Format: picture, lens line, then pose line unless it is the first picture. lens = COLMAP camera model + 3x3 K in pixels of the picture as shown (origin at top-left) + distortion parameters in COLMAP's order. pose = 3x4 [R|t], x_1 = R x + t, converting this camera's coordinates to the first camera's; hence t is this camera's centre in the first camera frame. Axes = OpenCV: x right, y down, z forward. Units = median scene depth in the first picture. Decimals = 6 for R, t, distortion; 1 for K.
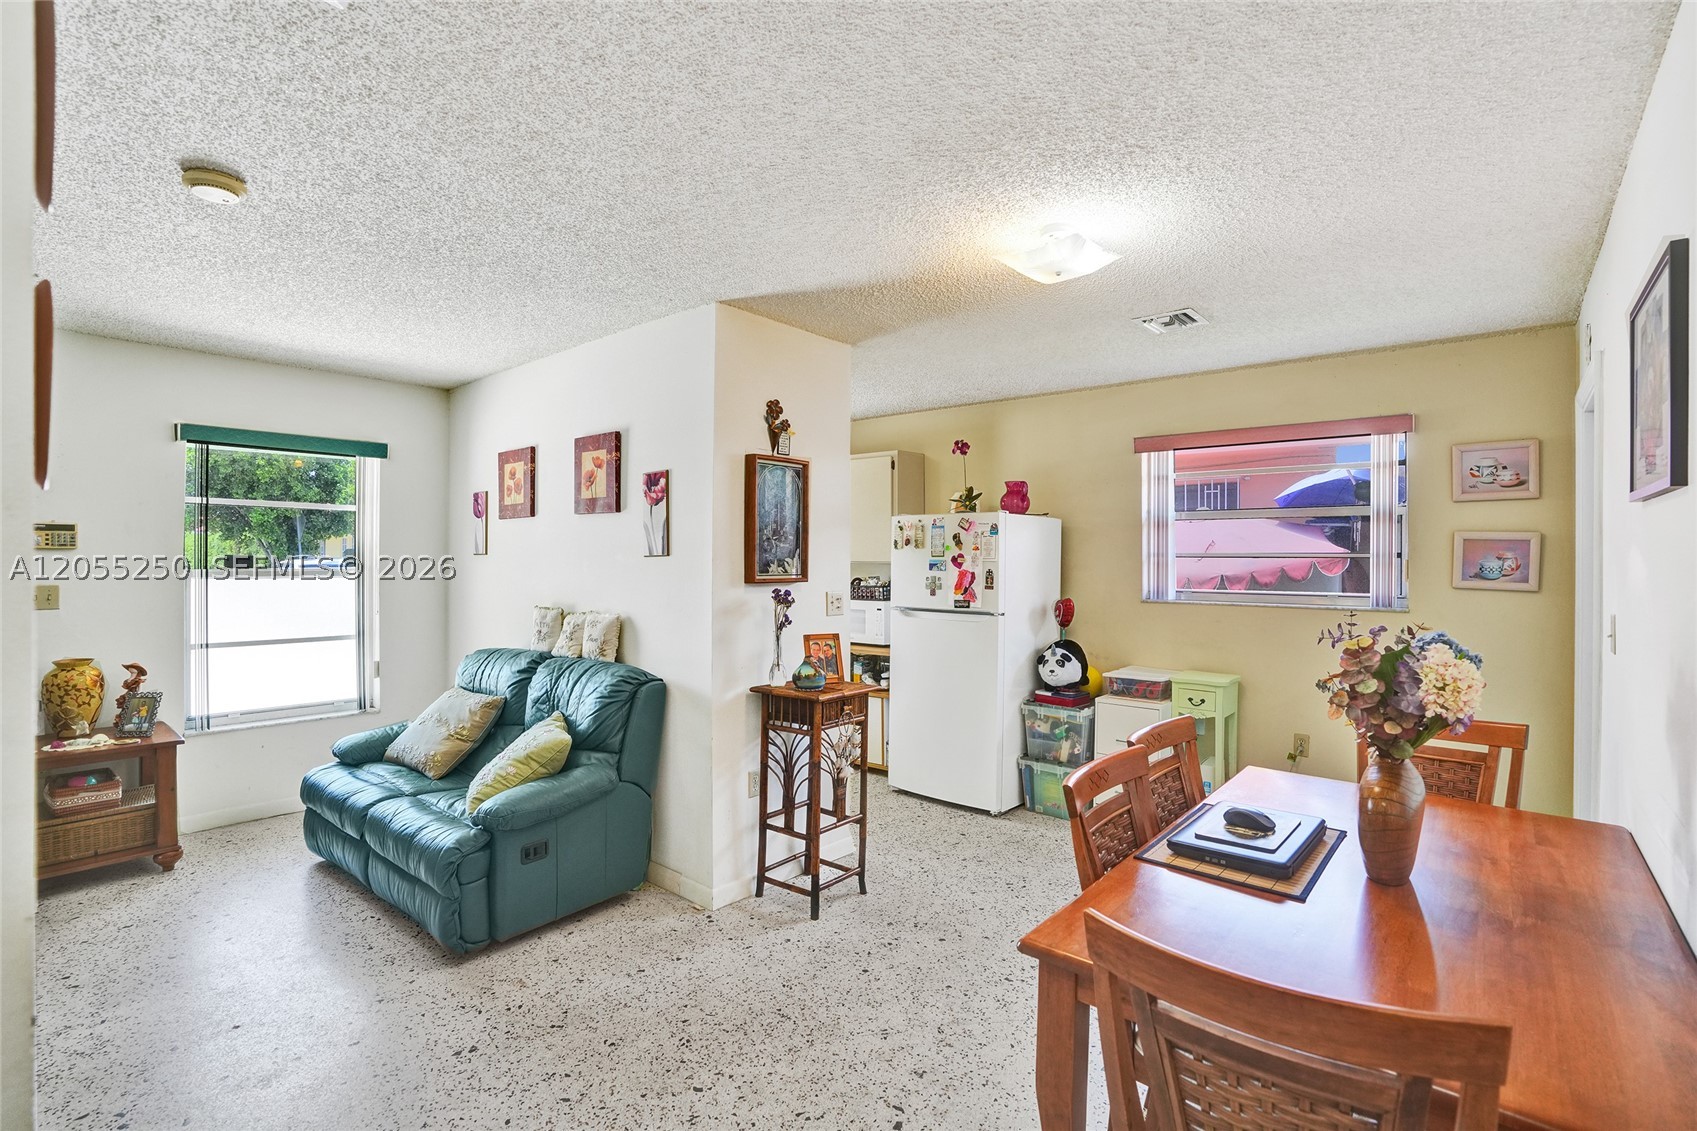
lens RADIAL K [[788.4, 0, 853.3], [0, 788.4, 565.7], [0, 0, 1]] dist [-0.068024, 0.033085]
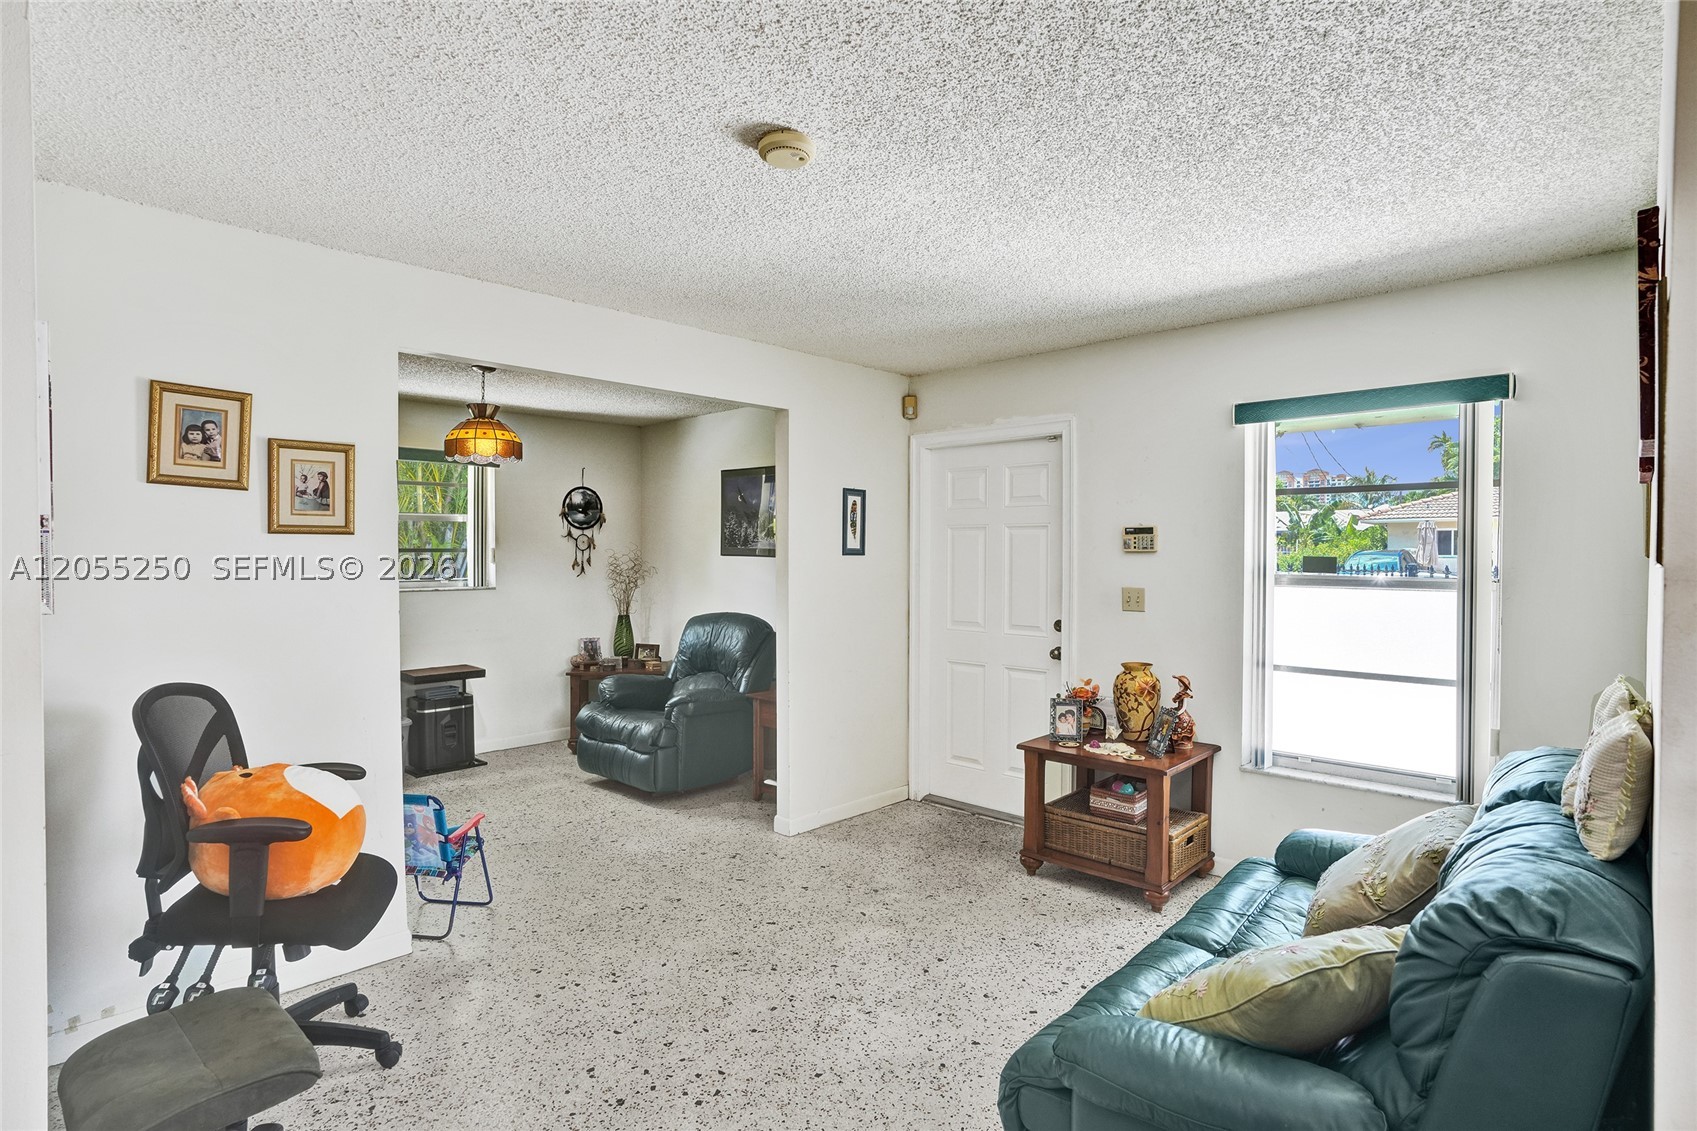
lens RADIAL K [[851.8, 0, 847.5], [0, 851.8, 569.4], [0, 0, 1]] dist [-0.017165, 0.000459]
pose [[-0.060428, 0.014422, -0.998068, 0.102509], [-0.010879, 0.999827, 0.015106, -0.011172], [0.998113, 0.011771, -0.060261, 0.697761]]
